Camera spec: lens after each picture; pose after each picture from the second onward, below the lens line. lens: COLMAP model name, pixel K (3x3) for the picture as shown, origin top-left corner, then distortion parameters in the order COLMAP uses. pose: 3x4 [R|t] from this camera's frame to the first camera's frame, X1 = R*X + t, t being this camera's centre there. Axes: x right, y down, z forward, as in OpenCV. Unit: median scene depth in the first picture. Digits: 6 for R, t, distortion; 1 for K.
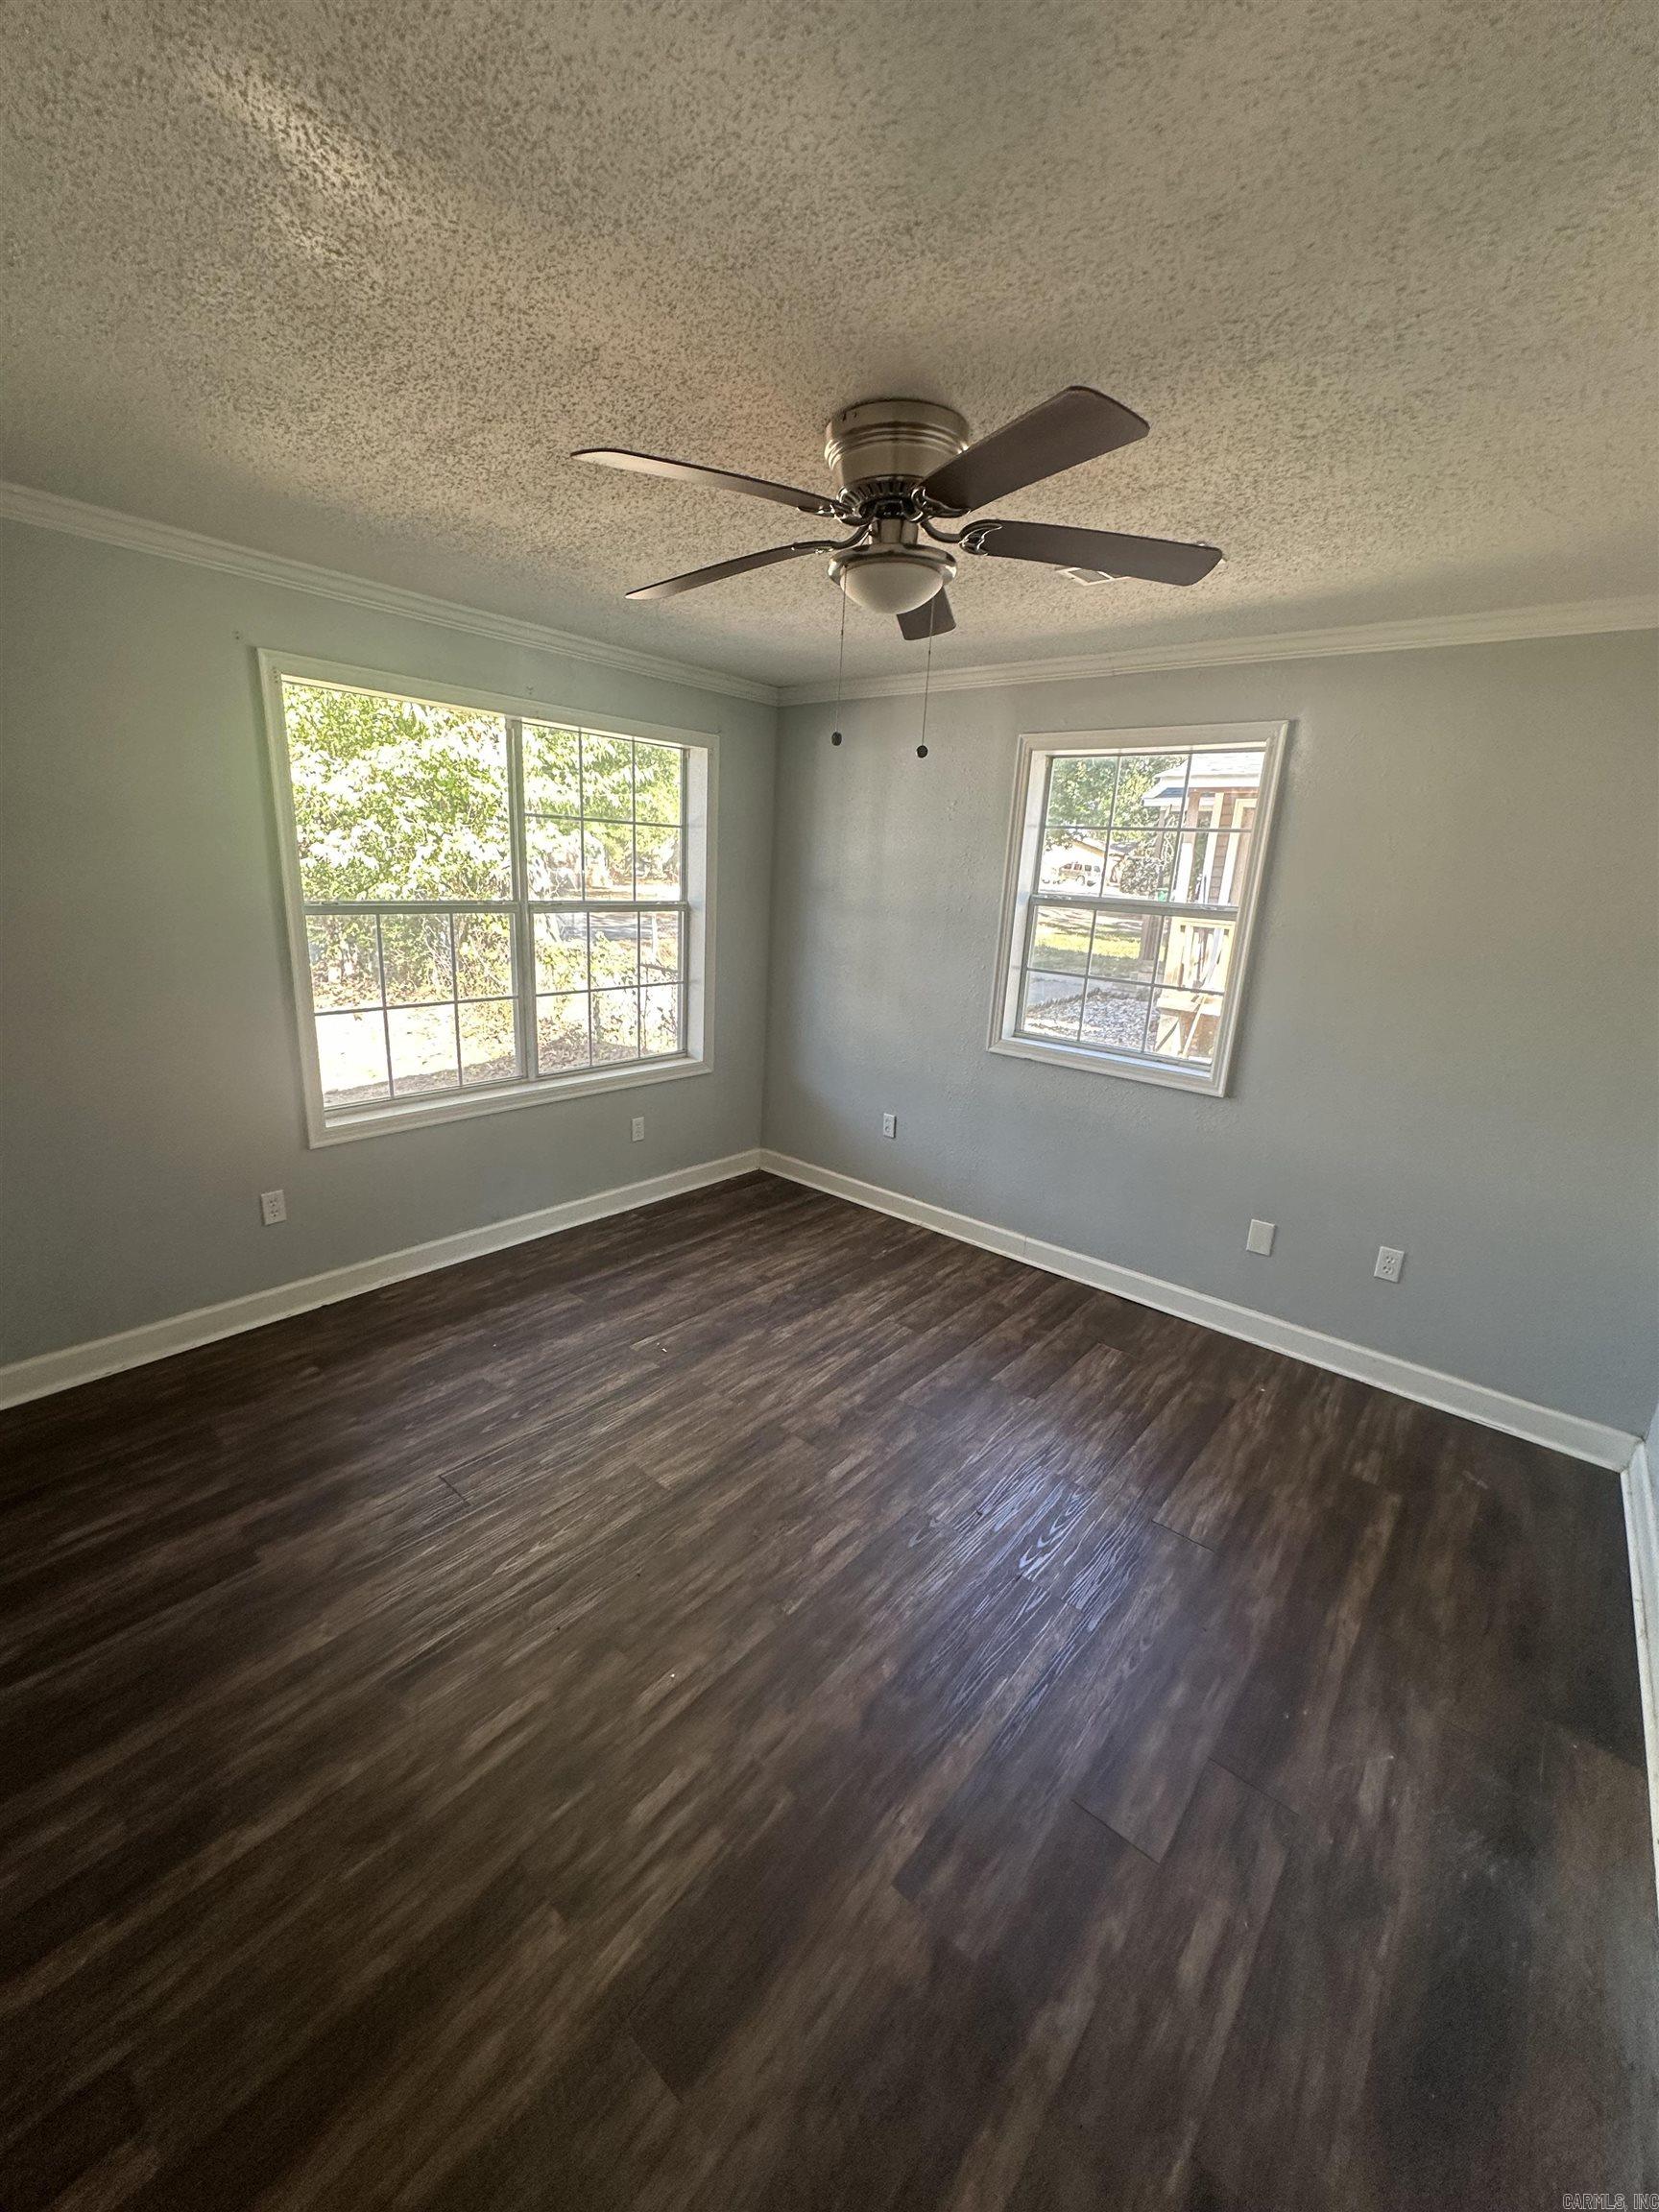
lens RADIAL K [[887.7, 0, 822.6], [0, 887.7, 1095.2], [0, 0, 1]] dist [-0.005399, 0.001519]
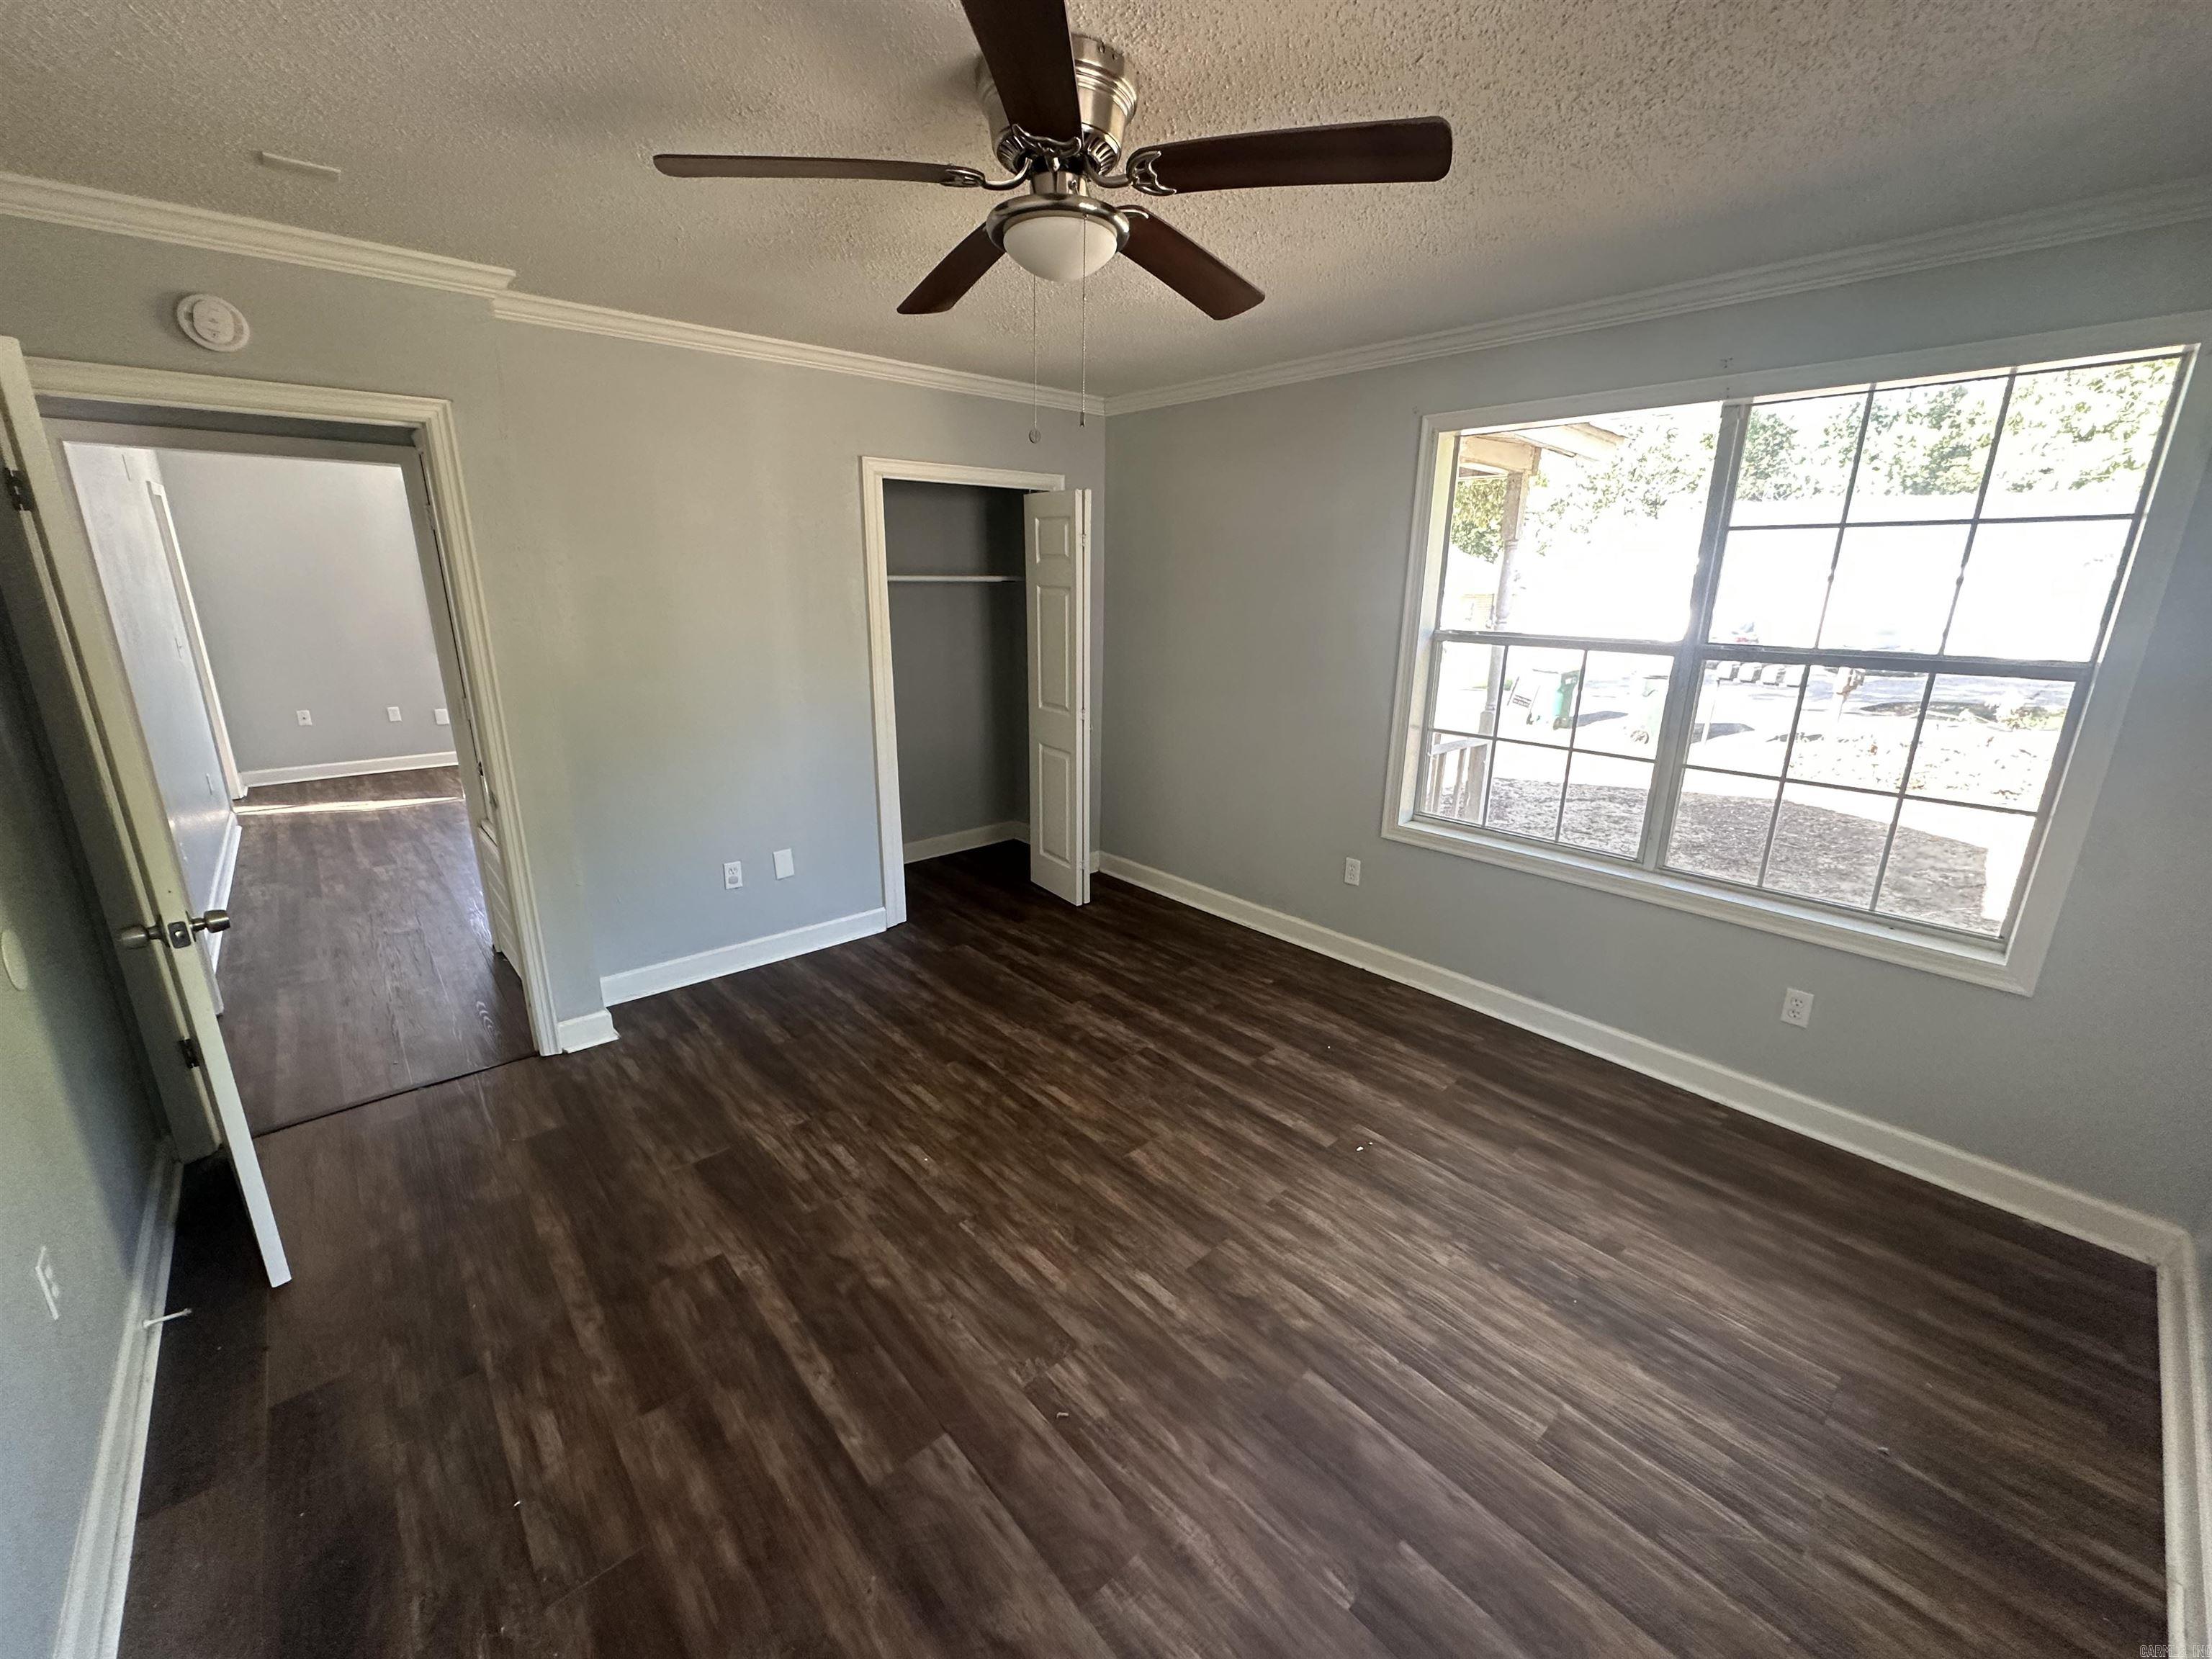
lens RADIAL K [[887.7, 0, 1109.9], [0, 887.7, 820.5], [0, 0, 1]] dist [-0.005399, 0.001519]
pose [[-0.137317, 0.213950, -0.967145, 0.607123], [-0.266452, 0.932426, 0.244101, -0.151299], [0.954016, 0.291217, -0.071030, 0.726547]]
